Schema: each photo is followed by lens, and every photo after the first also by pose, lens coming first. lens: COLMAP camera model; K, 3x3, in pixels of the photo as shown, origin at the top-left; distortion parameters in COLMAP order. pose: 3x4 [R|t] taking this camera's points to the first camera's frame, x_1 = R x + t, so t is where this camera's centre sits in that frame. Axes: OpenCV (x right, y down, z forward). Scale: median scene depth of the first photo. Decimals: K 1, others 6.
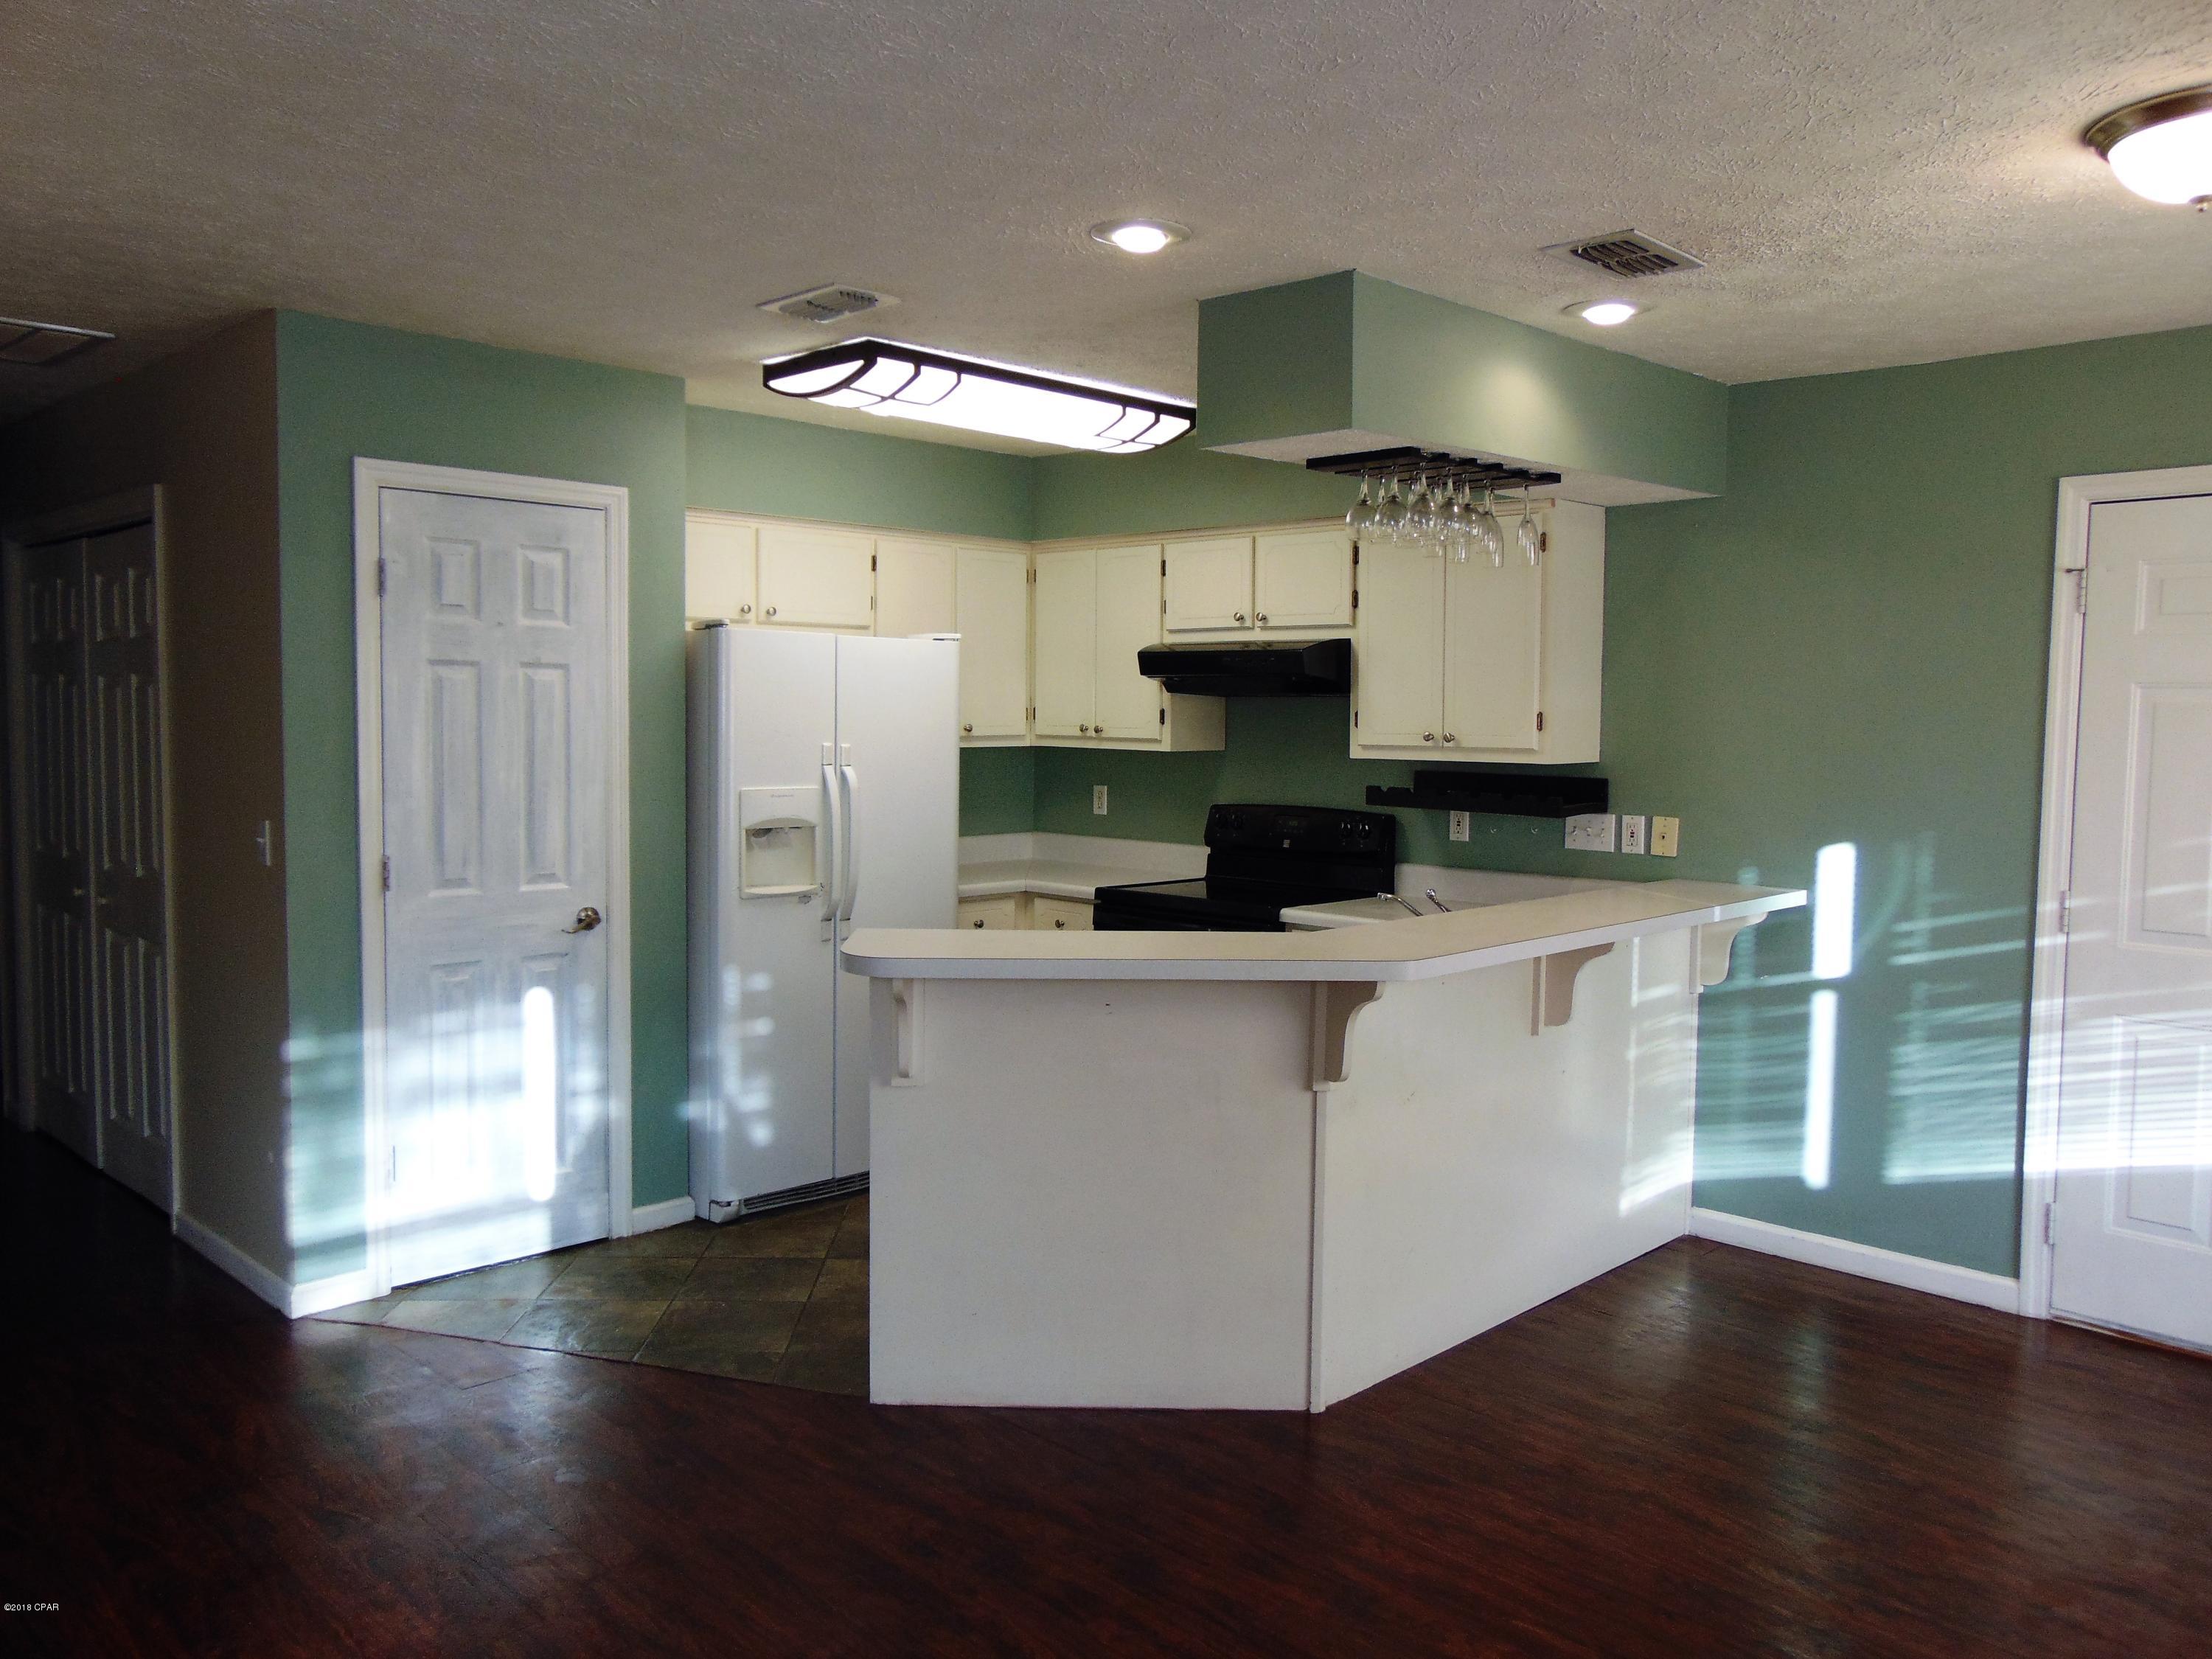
lens RADIAL K [[1654.9, 0, 1095.6], [0, 1654.9, 818.5], [0, 0, 1]] dist [-0.037848, 0.073674]
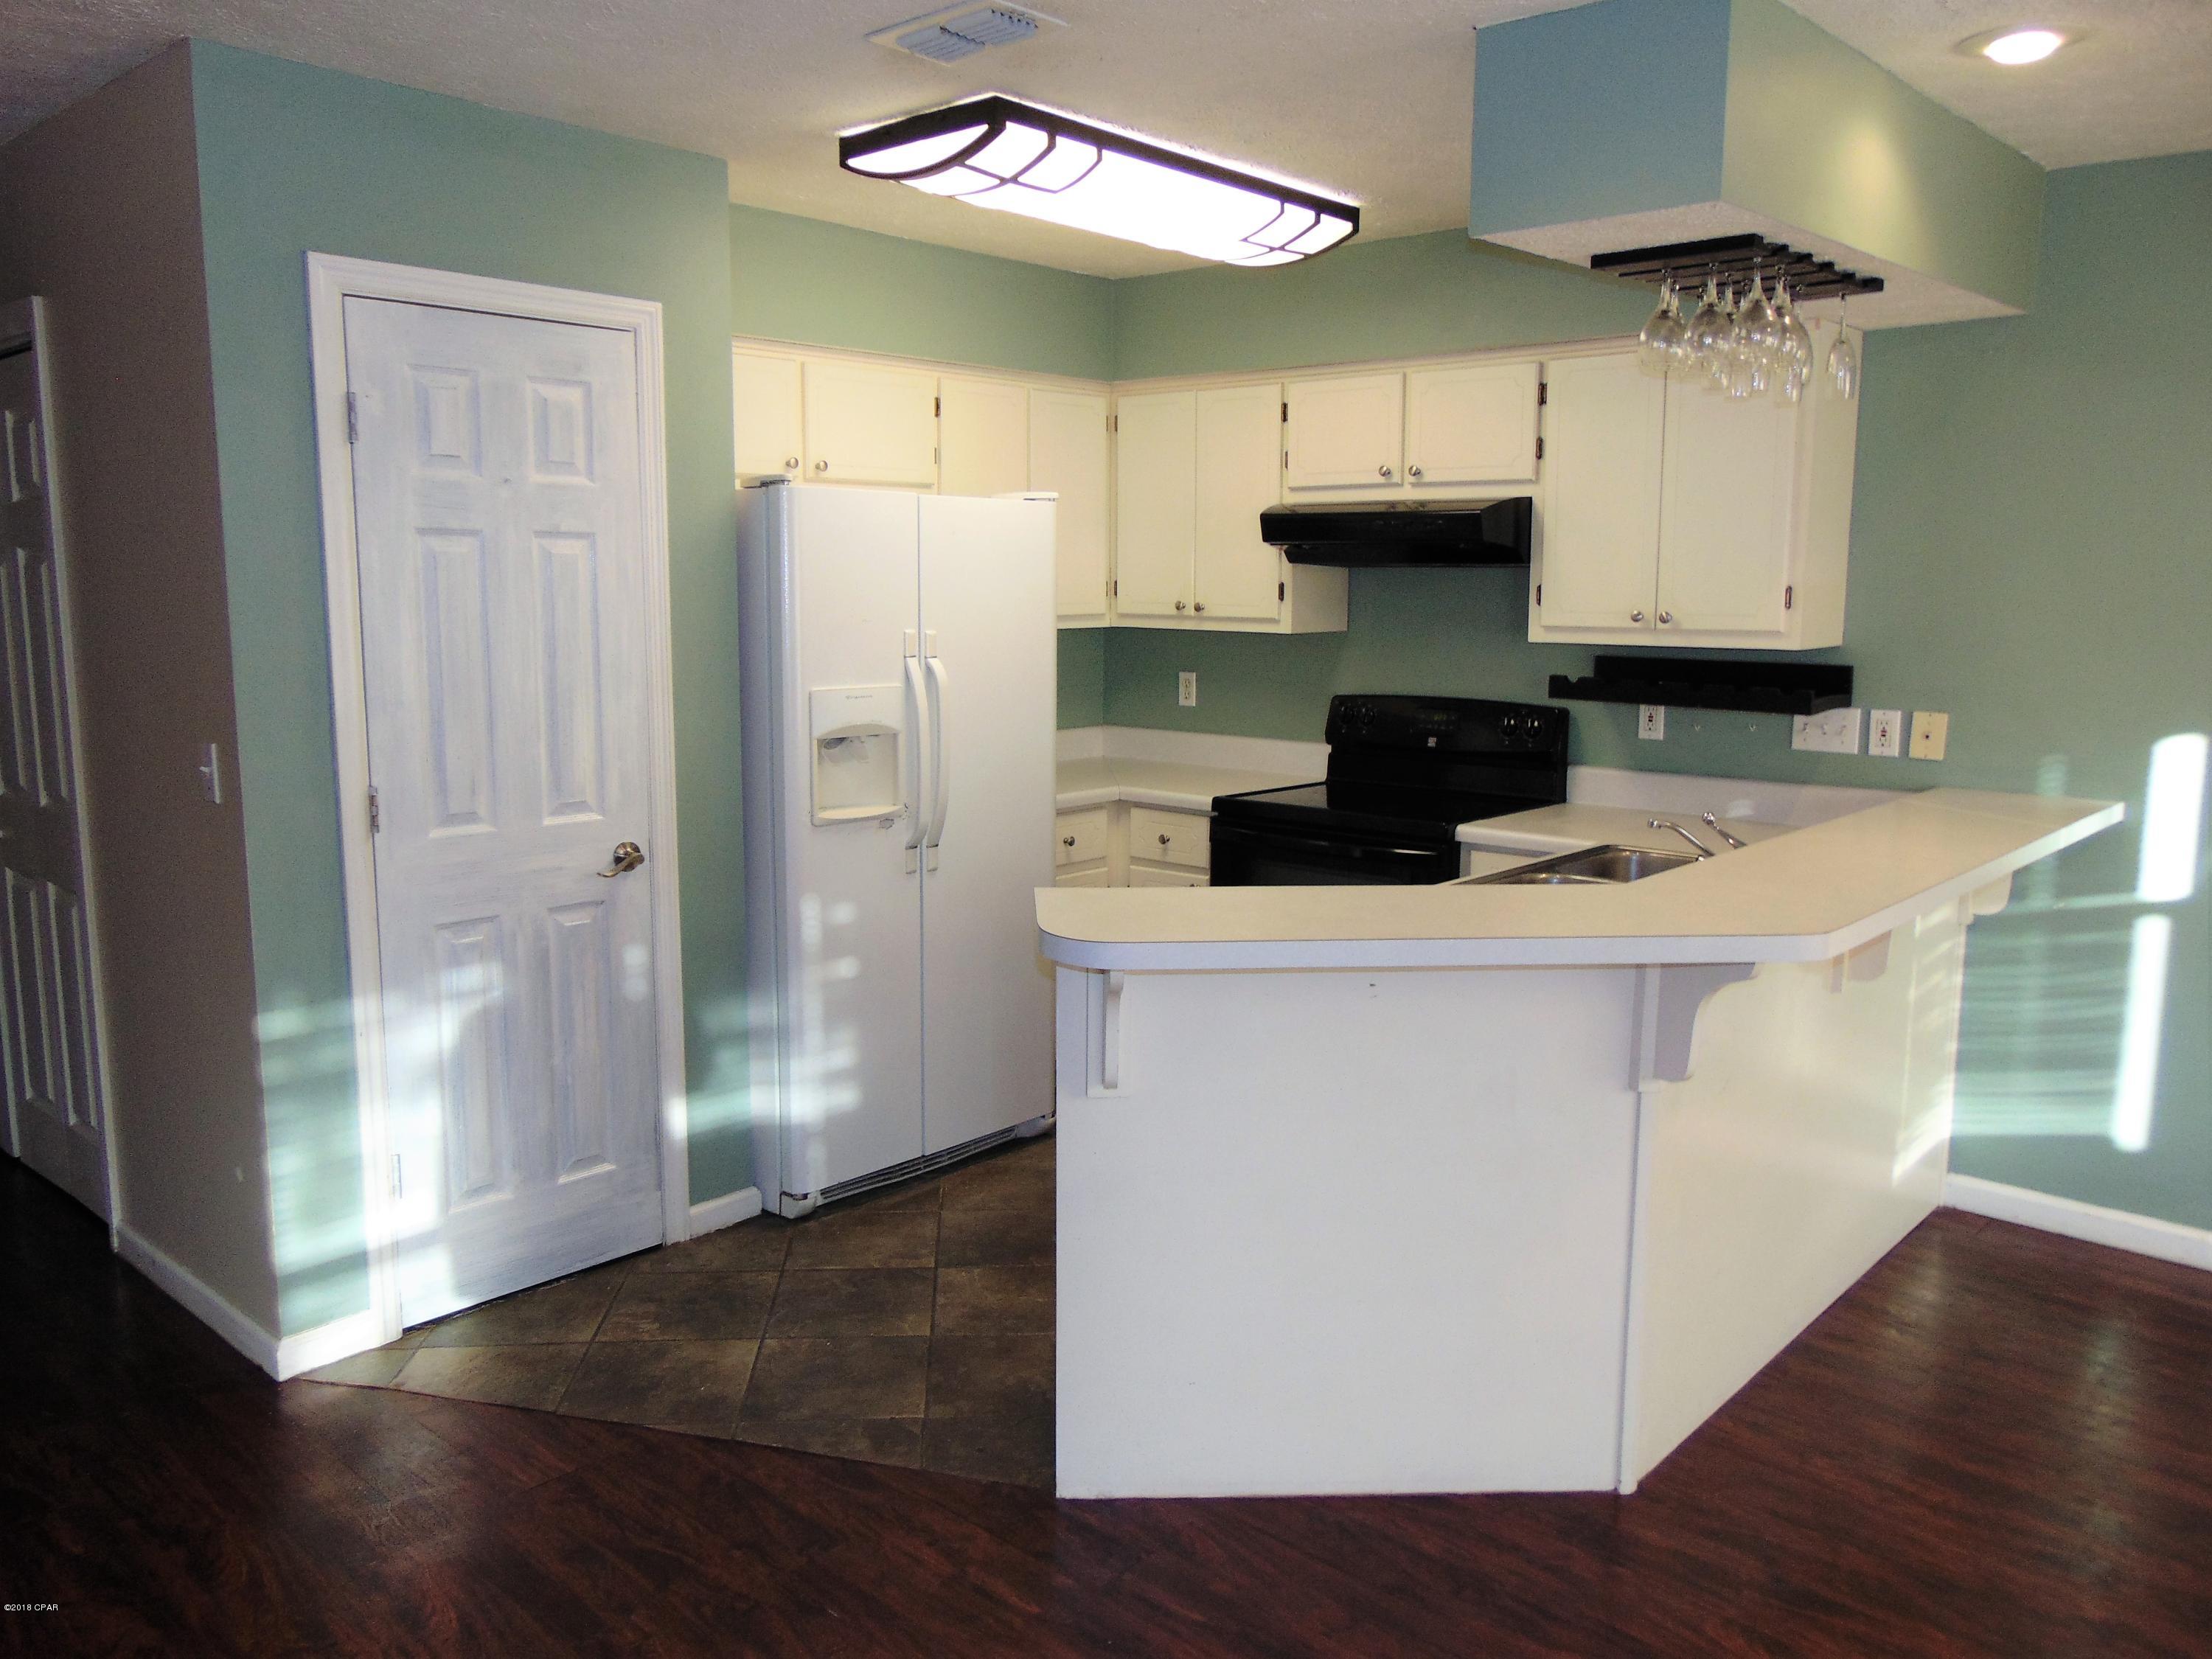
lens RADIAL K [[1654.9, 0, 1095.6], [0, 1654.9, 818.5], [0, 0, 1]] dist [-0.037848, 0.073674]
pose [[0.999089, -0.012554, 0.040796, -0.110625], [0.009239, 0.996716, 0.080454, -0.018634], [-0.041672, -0.080004, 0.995923, 0.193880]]
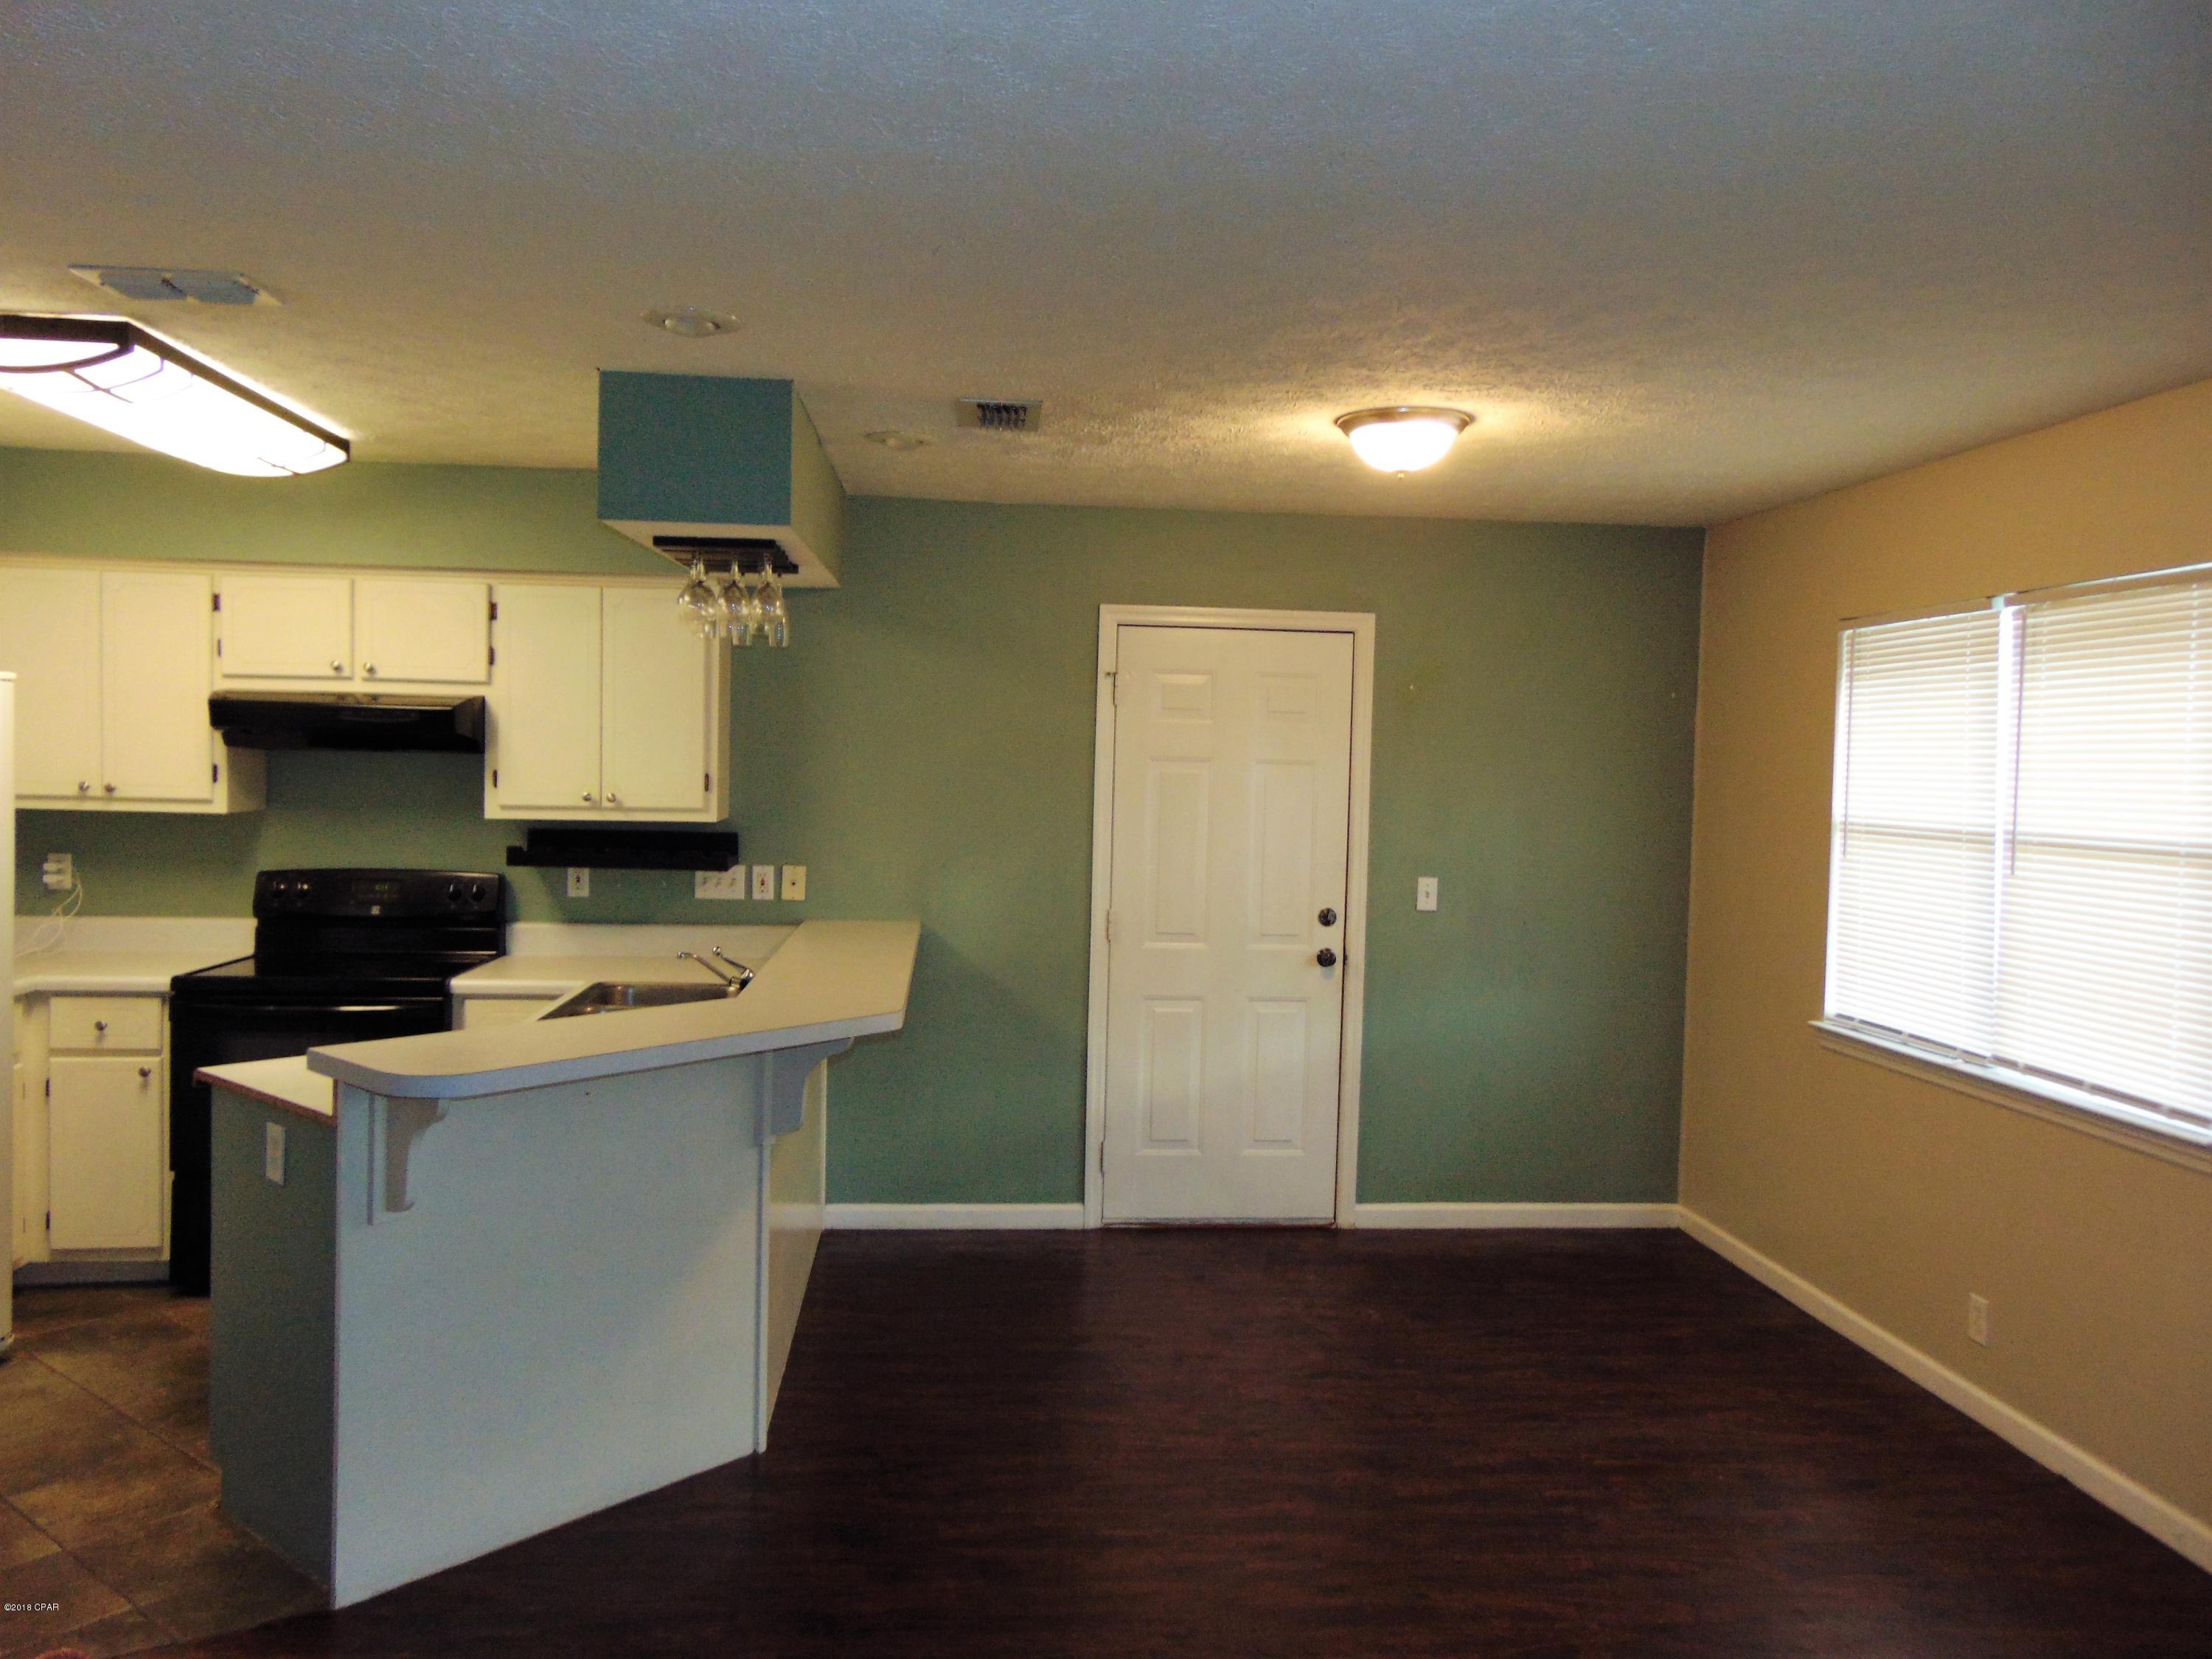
lens RADIAL K [[1654.9, 0, 1095.6], [0, 1654.9, 818.5], [0, 0, 1]] dist [-0.037848, 0.073674]
pose [[0.645731, -0.023947, 0.763189, -0.395669], [0.034668, 0.999397, 0.002027, -0.029162], [-0.762777, 0.025149, 0.646172, 0.111058]]
